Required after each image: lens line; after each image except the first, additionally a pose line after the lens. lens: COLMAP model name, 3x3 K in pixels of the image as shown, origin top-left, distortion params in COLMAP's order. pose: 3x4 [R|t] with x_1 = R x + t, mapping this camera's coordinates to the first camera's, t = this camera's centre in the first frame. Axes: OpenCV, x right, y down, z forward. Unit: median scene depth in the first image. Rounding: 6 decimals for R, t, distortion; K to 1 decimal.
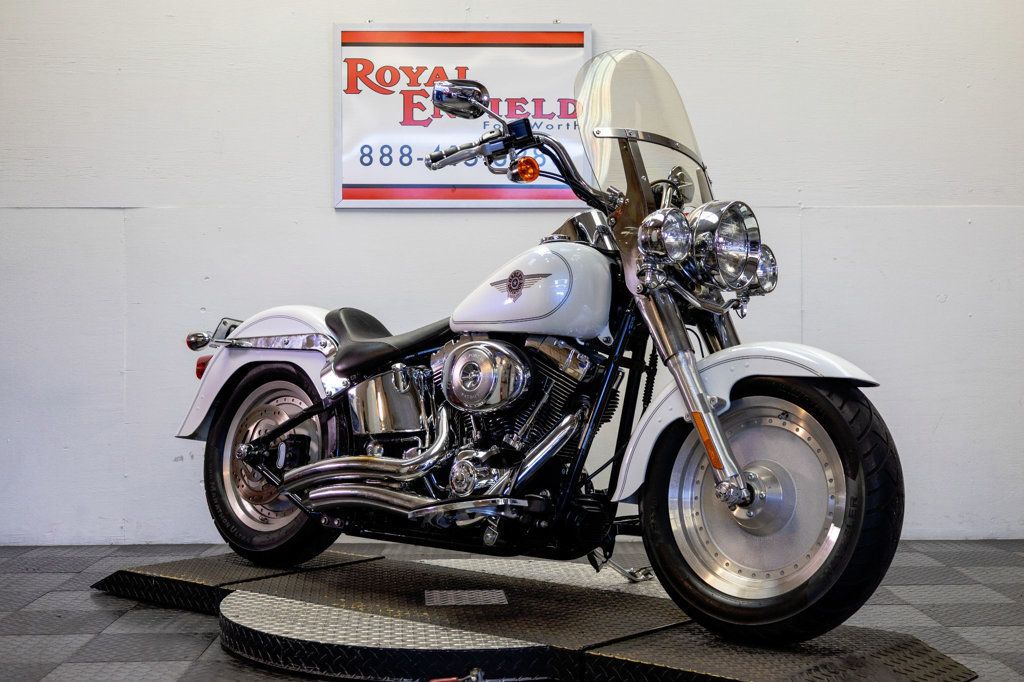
lens RADIAL K [[1438.5, 0, 512.0], [0, 1438.5, 341.0], [0, 0, 1]] dist [0.005364, 0.029230]
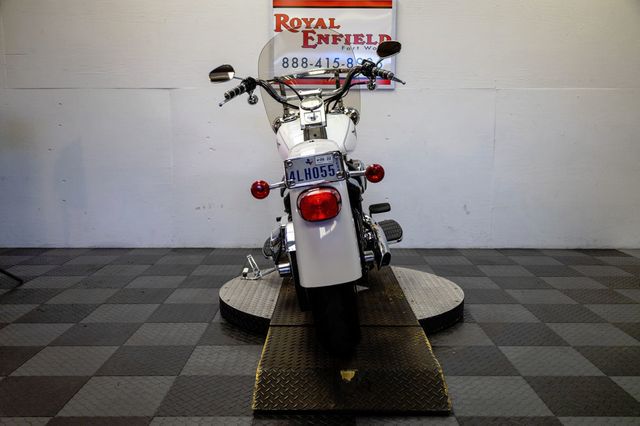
lens RADIAL K [[588.2, 0, 320.0], [0, 588.2, 213.0], [0, 0, 1]] dist [0.004515, 0.002717]
pose [[0.999817, 0.007158, -0.017745, -0.035104], [-0.004918, 0.992371, 0.123186, -0.019398], [0.018491, -0.123077, 0.992225, 0.137522]]
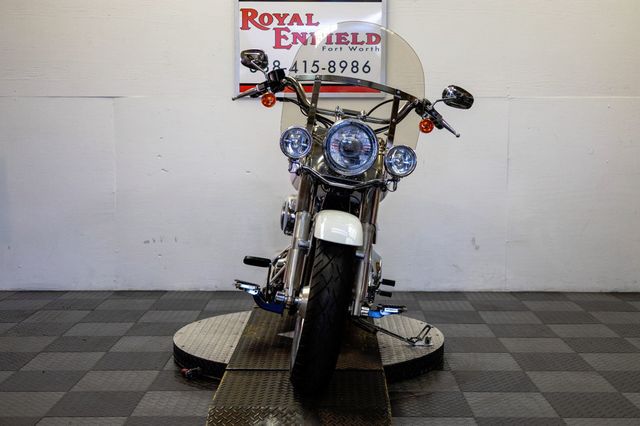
lens RADIAL K [[899.6, 0, 320.0], [0, 899.6, 213.0], [0, 0, 1]] dist [0.034252, 0.014585]
pose [[0.999598, 0.006813, -0.027539, 0.008357], [-0.004248, 0.995734, 0.092169, -0.054745], [0.028050, -0.092014, 0.995363, -0.078450]]
